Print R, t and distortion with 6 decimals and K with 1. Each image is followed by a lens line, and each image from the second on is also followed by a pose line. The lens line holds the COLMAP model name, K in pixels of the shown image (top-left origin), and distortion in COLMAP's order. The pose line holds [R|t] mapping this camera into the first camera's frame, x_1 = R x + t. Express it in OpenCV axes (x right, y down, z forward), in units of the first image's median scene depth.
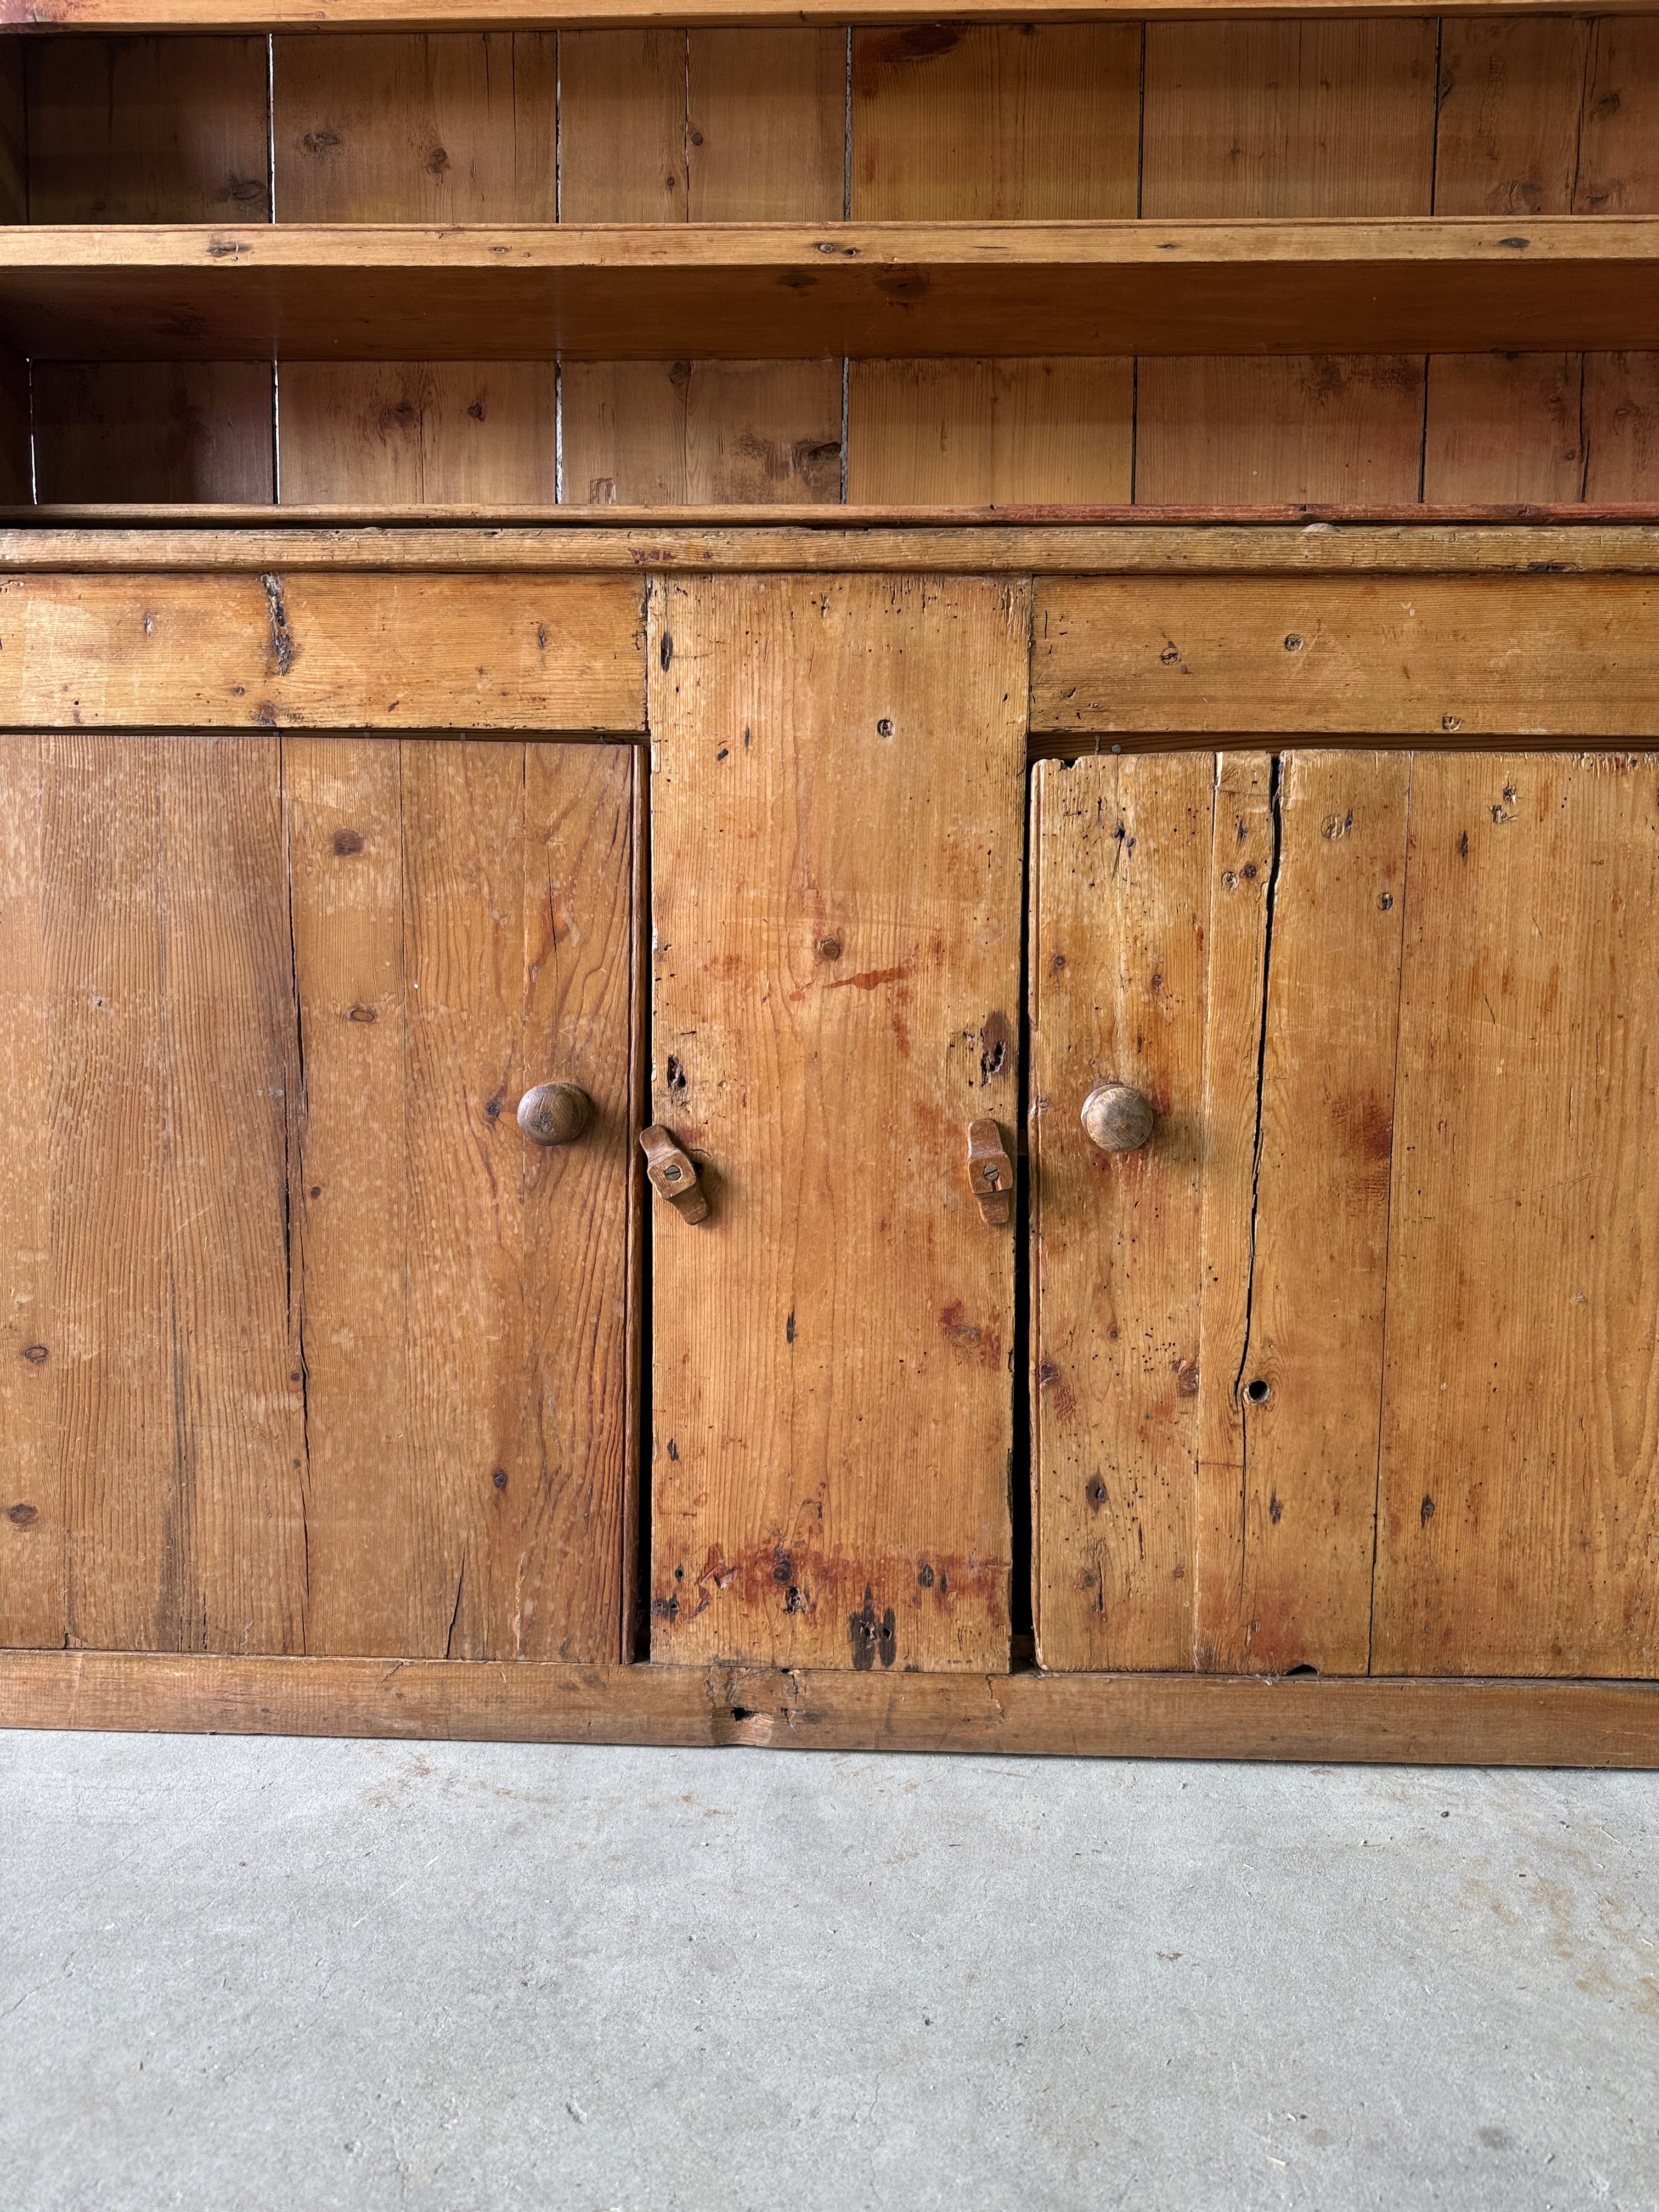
lens RADIAL K [[1554.2, 0, 834.6], [0, 1554.2, 1104.8], [0, 0, 1]] dist [0.183438, -0.390104]
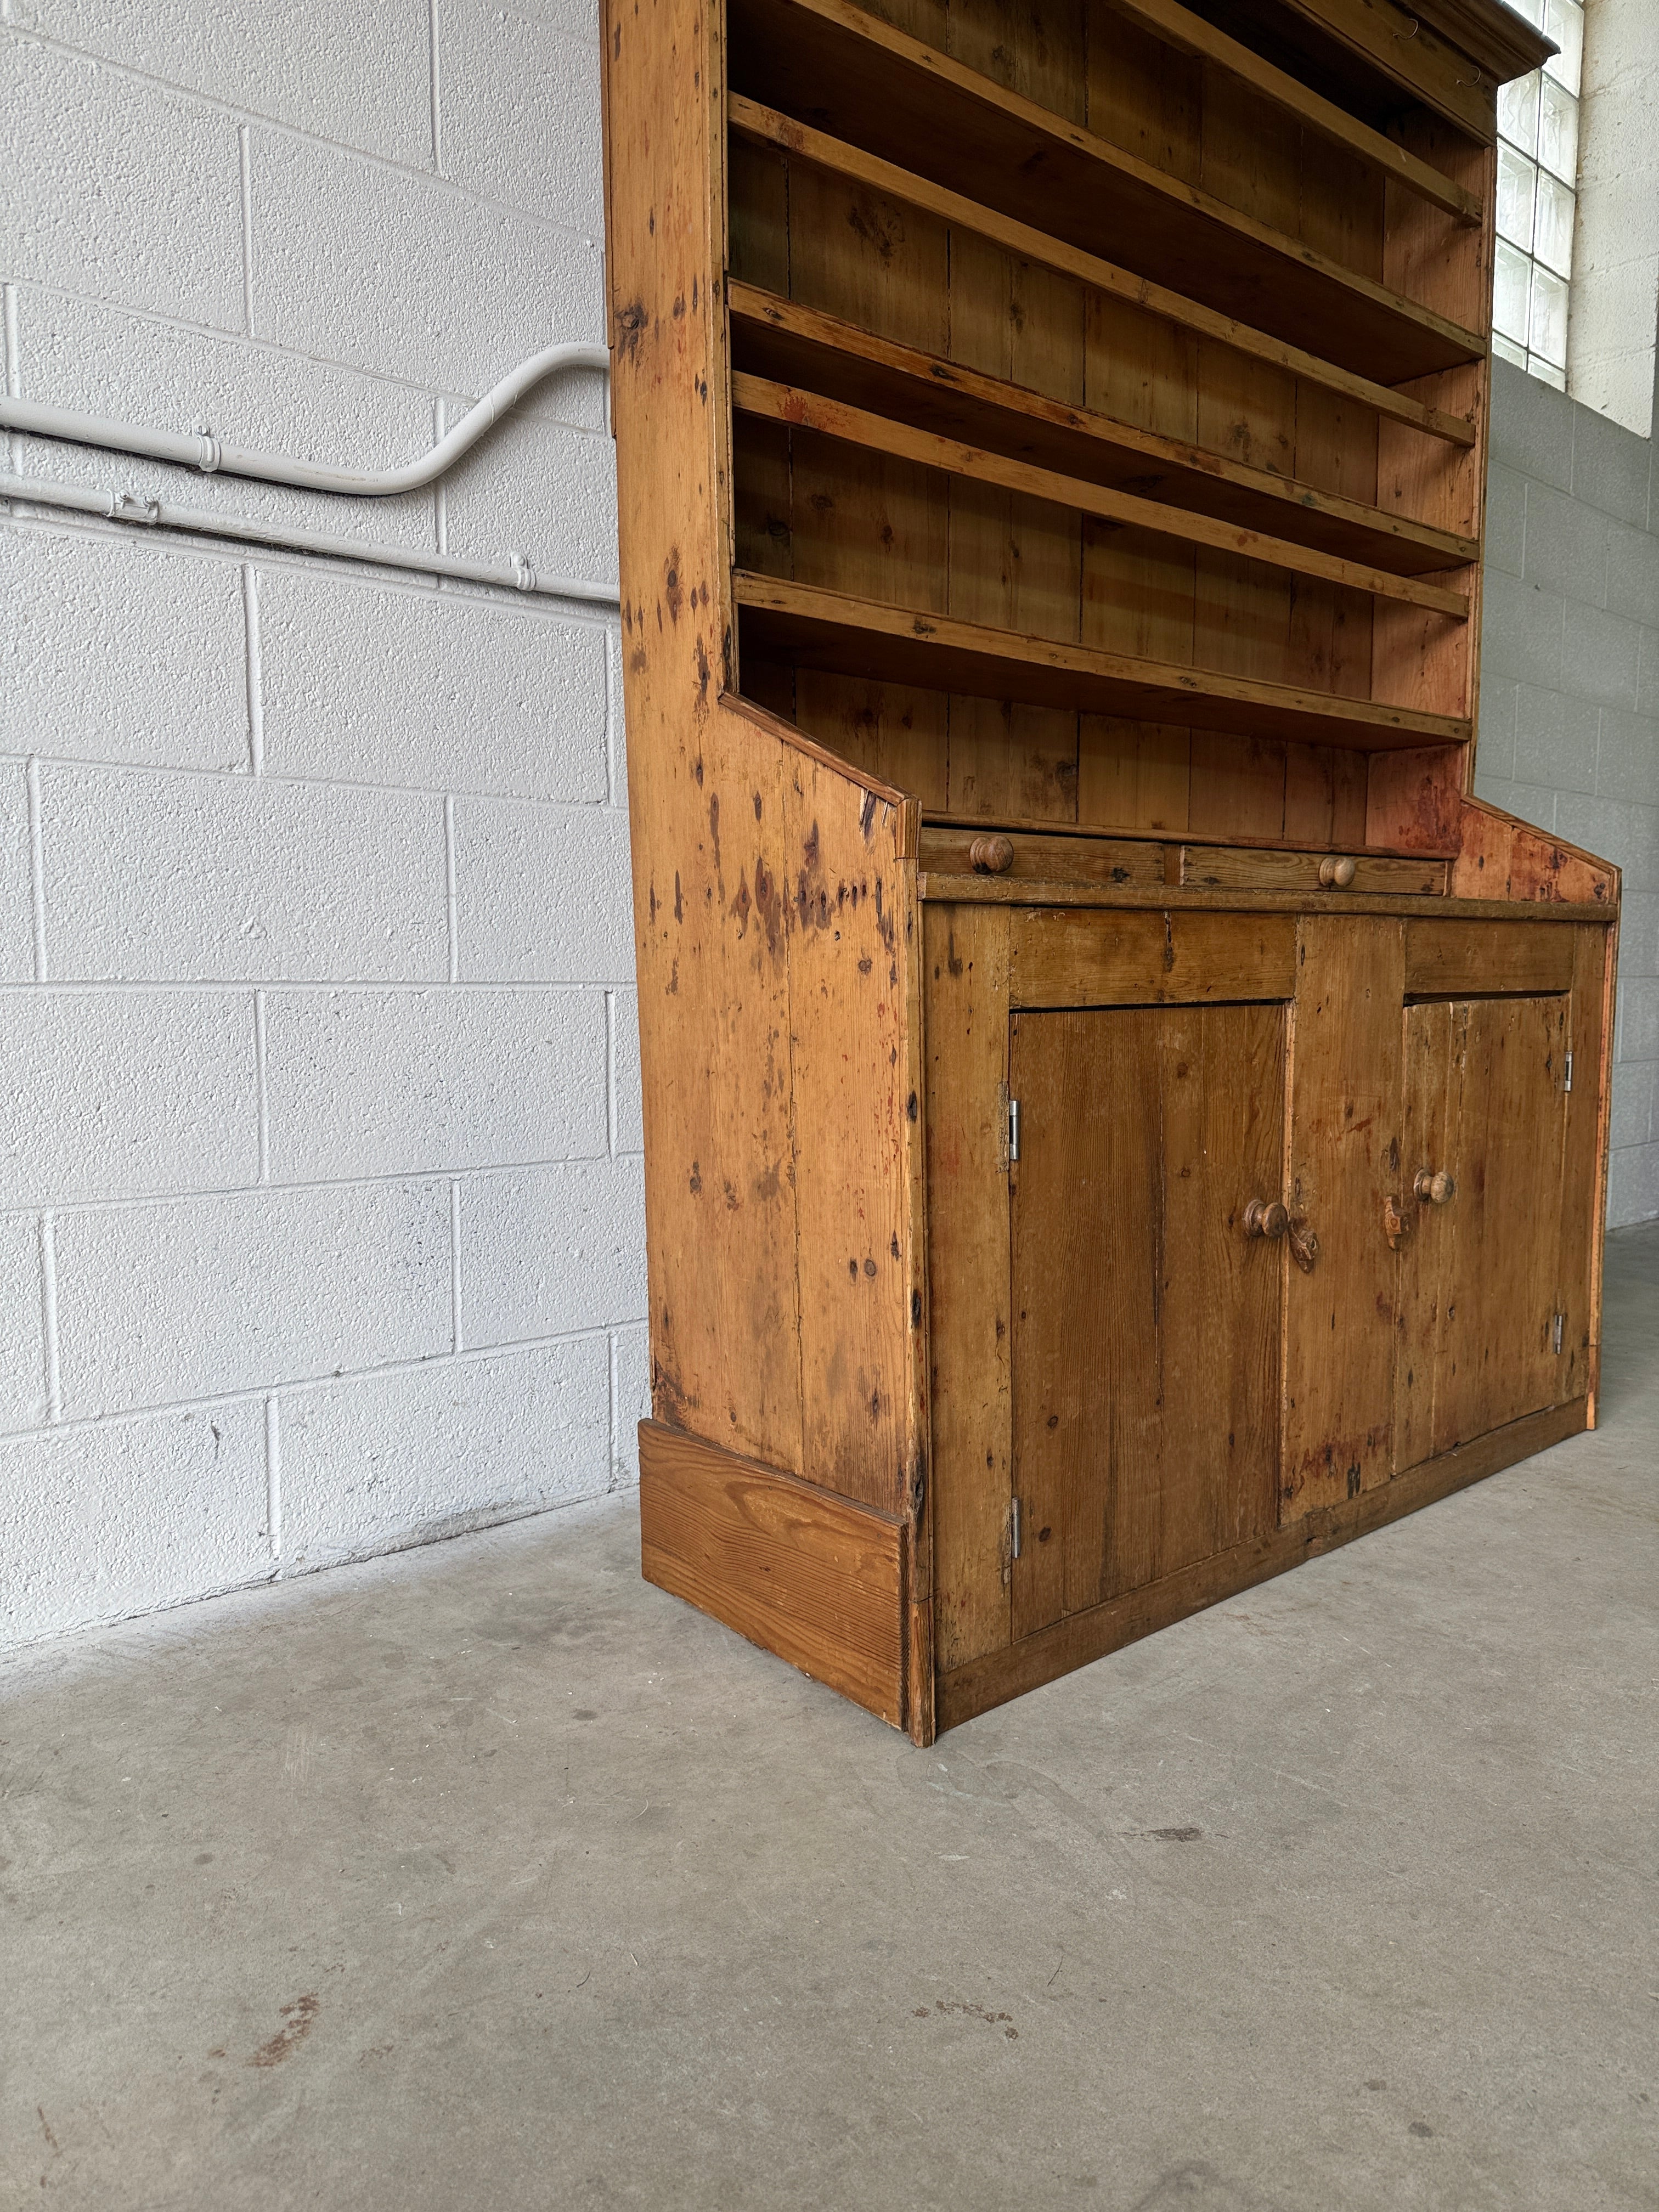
lens RADIAL K [[1554.2, 0, 834.6], [0, 1554.2, 1104.8], [0, 0, 1]] dist [0.183438, -0.390104]
pose [[0.720646, -0.075325, 0.689199, -1.707054], [0.066885, 0.996997, 0.039029, -0.219219], [-0.690069, 0.017971, 0.723520, 0.072668]]
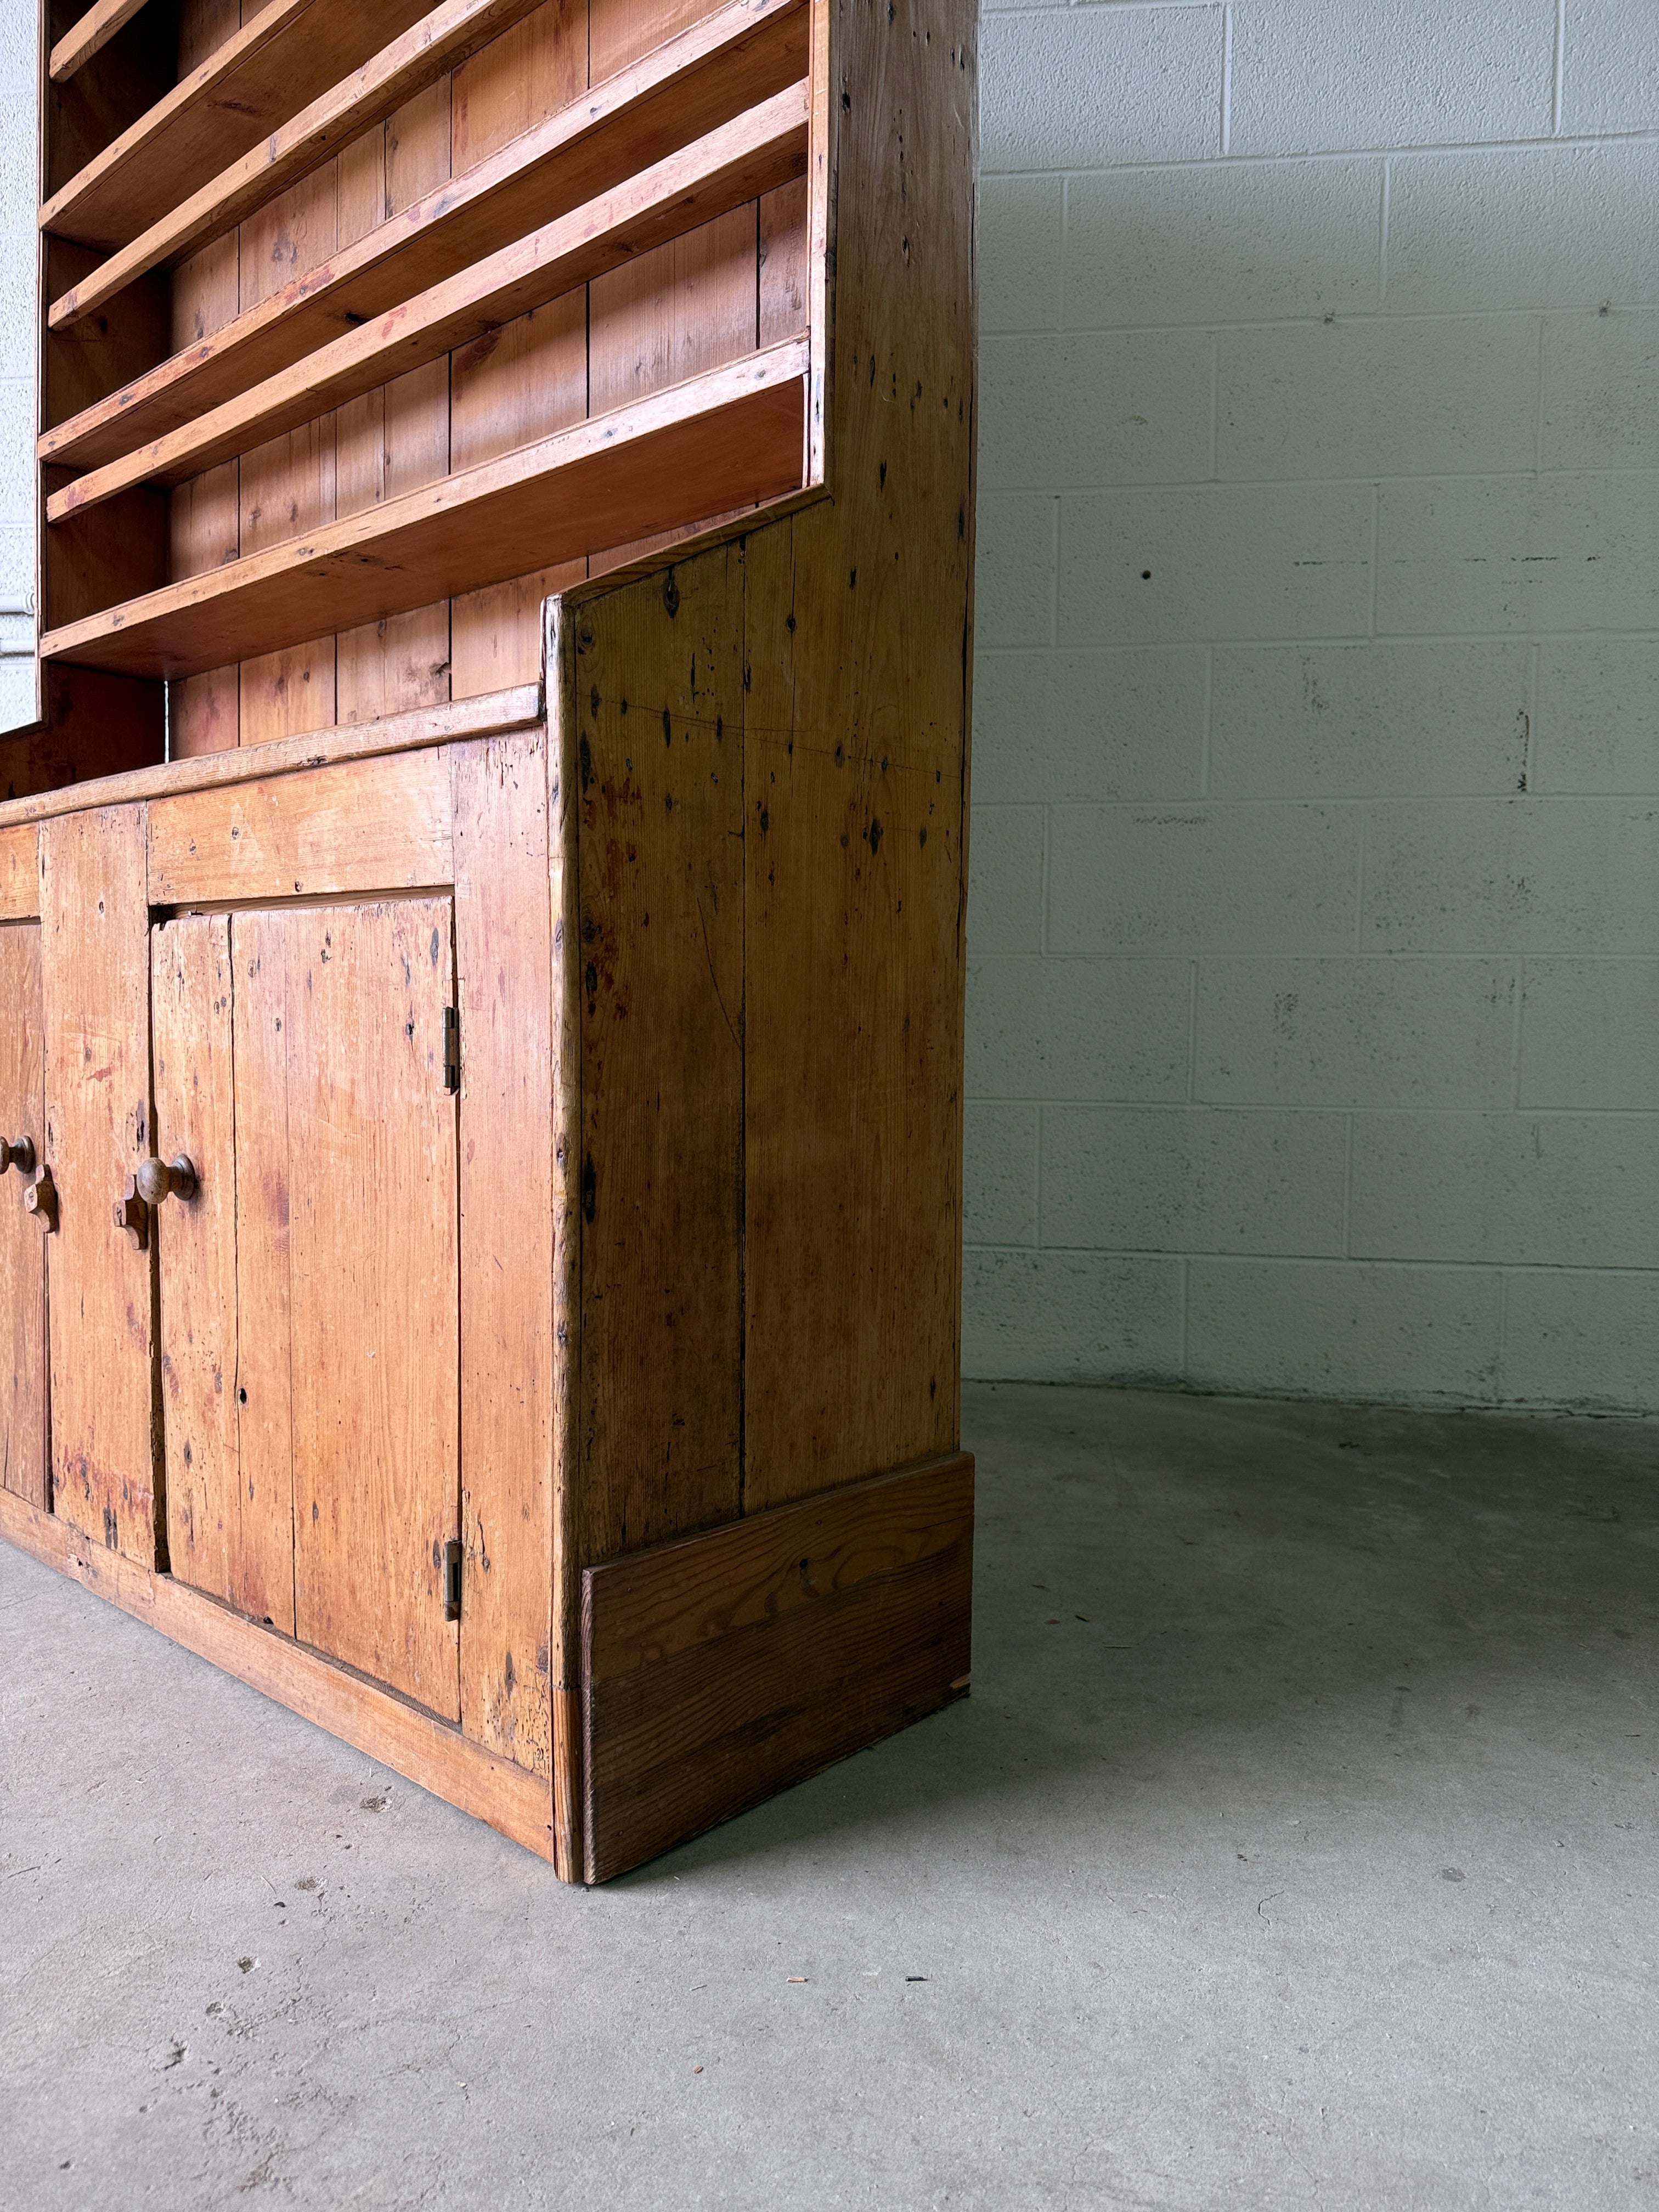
lens RADIAL K [[1580.0, 0, 819.5], [0, 1580.0, 1097.1], [0, 0, 1]] dist [0.014849, -0.016211]
pose [[0.756316, 0.029824, -0.653527, 1.502425], [-0.055677, 0.998270, -0.018878, -0.068813], [0.651834, 0.050664, 0.756668, 0.310269]]
